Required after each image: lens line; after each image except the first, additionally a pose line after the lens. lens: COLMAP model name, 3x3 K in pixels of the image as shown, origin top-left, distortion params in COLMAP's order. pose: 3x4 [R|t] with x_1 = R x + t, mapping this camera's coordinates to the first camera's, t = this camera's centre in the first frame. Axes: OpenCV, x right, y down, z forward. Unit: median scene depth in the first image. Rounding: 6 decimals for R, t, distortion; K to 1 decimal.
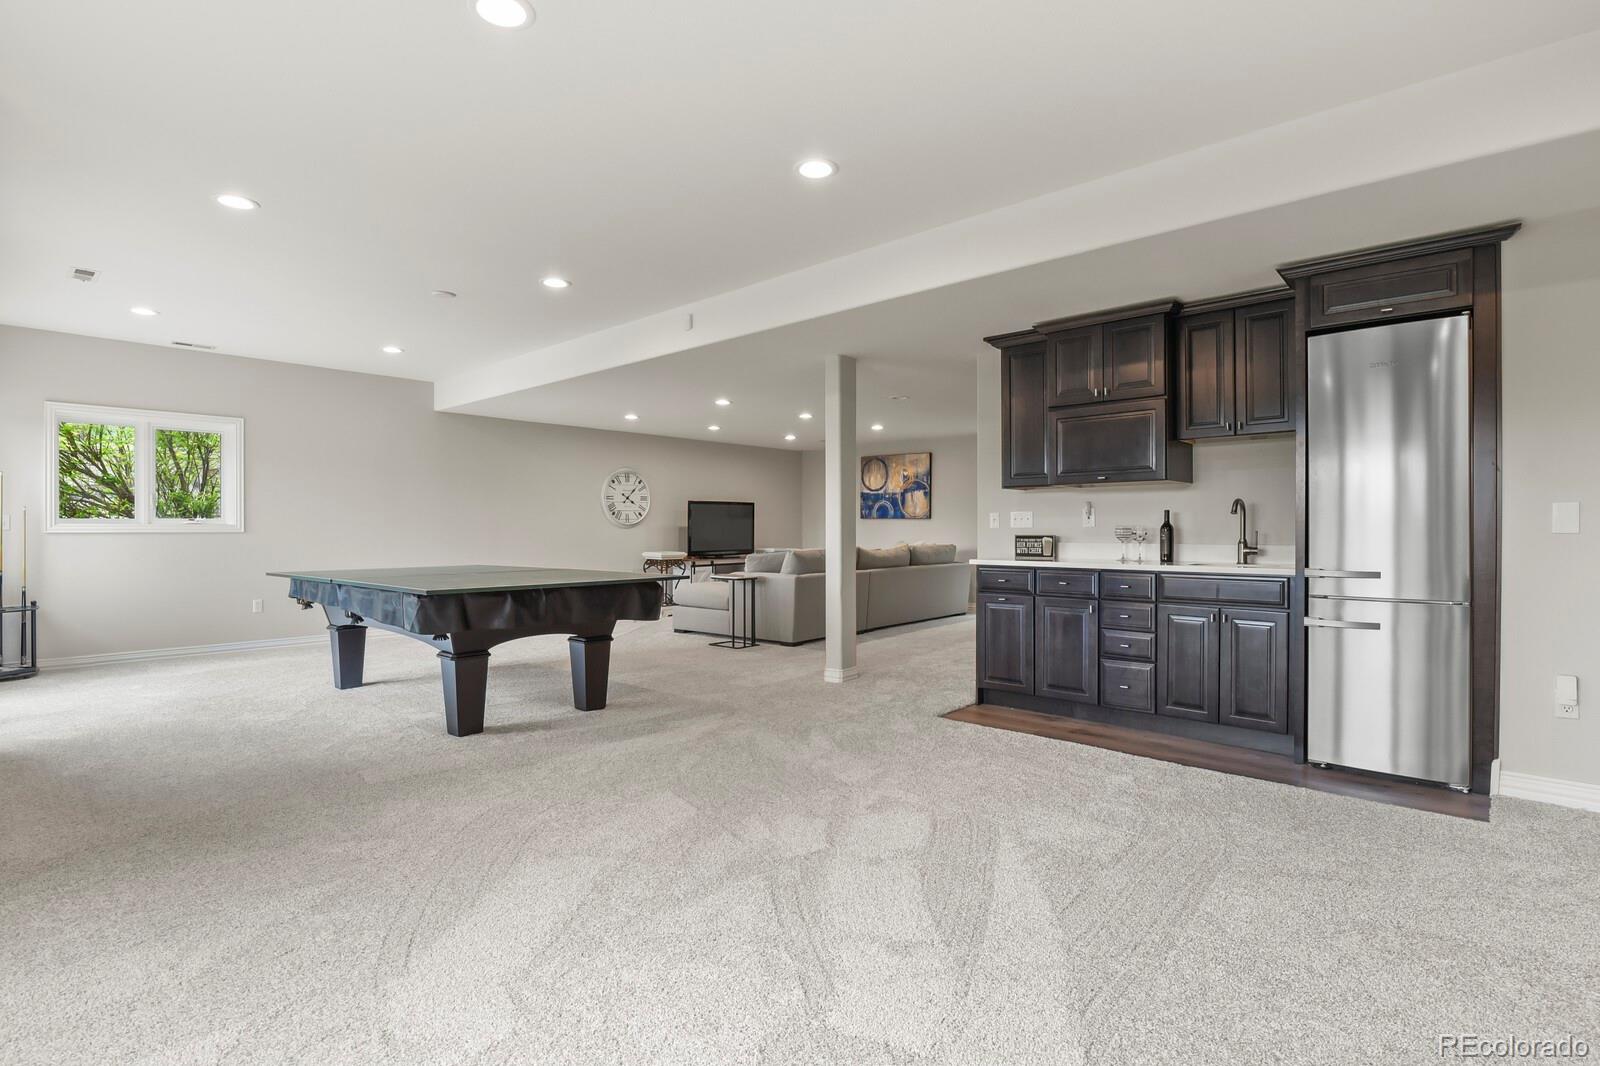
lens RADIAL K [[773.8, 0, 798.6], [0, 773.8, 529.1], [0, 0, 1]] dist [-0.000177, 0.000546]
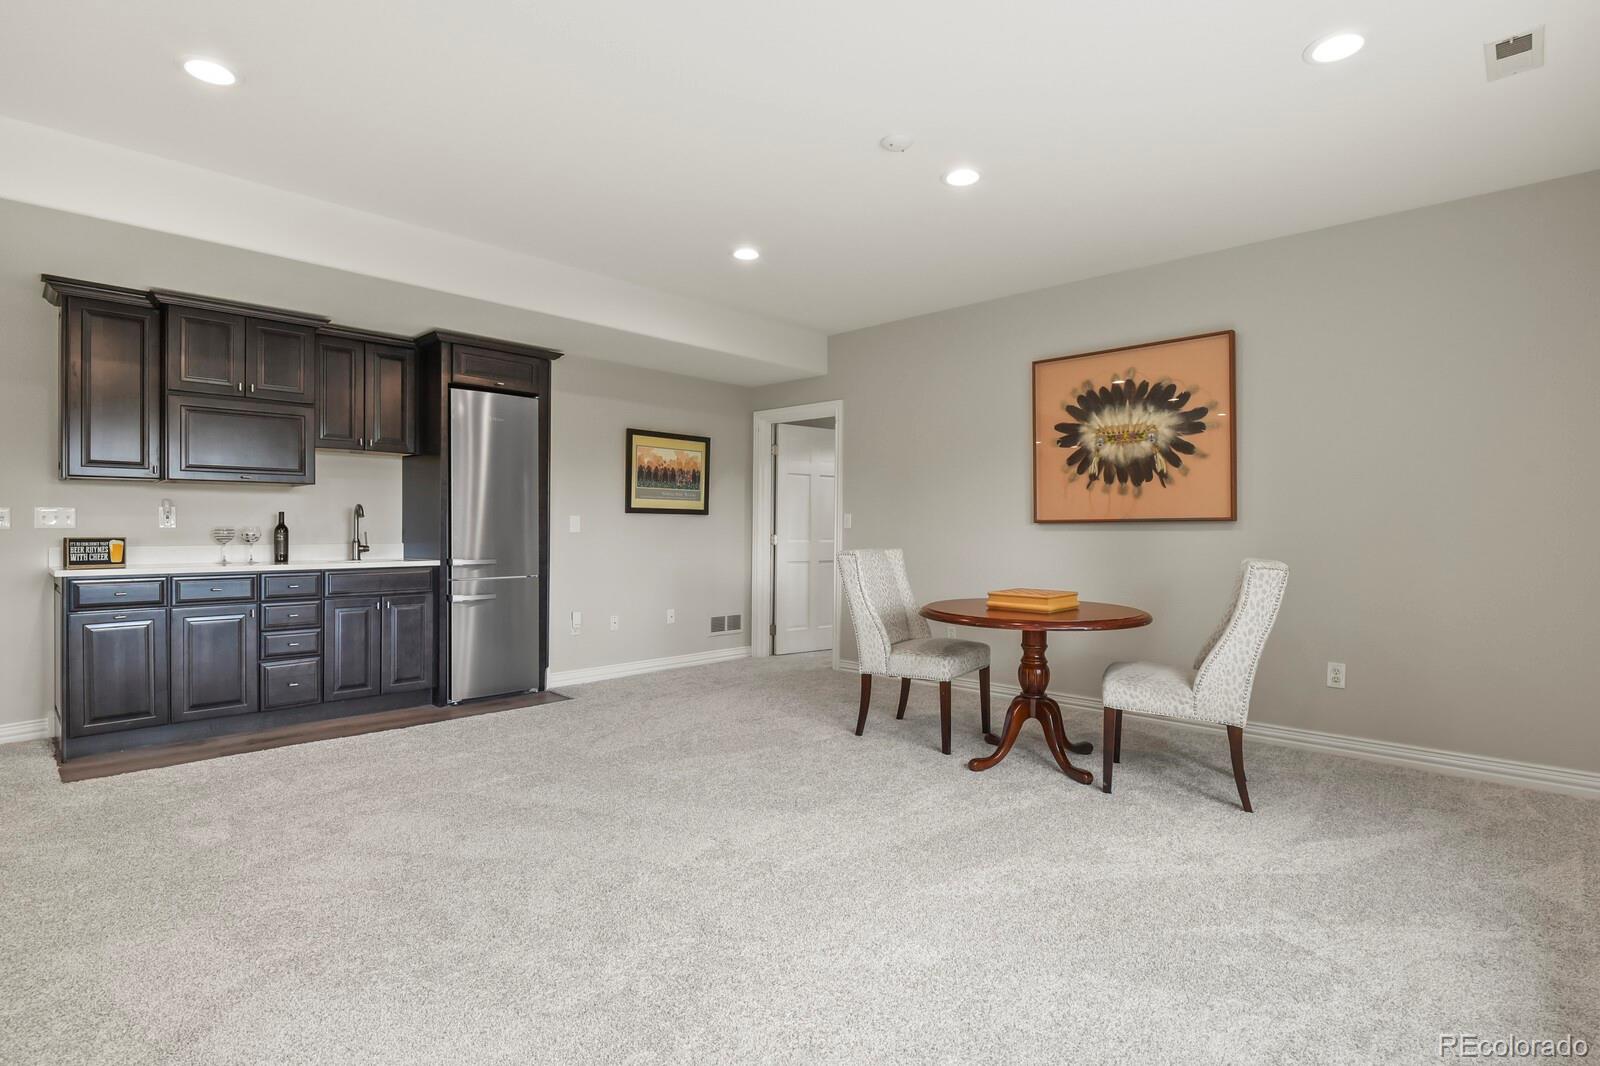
lens RADIAL K [[773.8, 0, 798.8], [0, 773.8, 530.8], [0, 0, 1]] dist [-0.000177, 0.000546]
pose [[0.071353, -0.008168, 0.997418, -0.521942], [-0.004058, 0.999956, 0.008479, -0.010658], [-0.997443, -0.004652, 0.071317, 0.241954]]
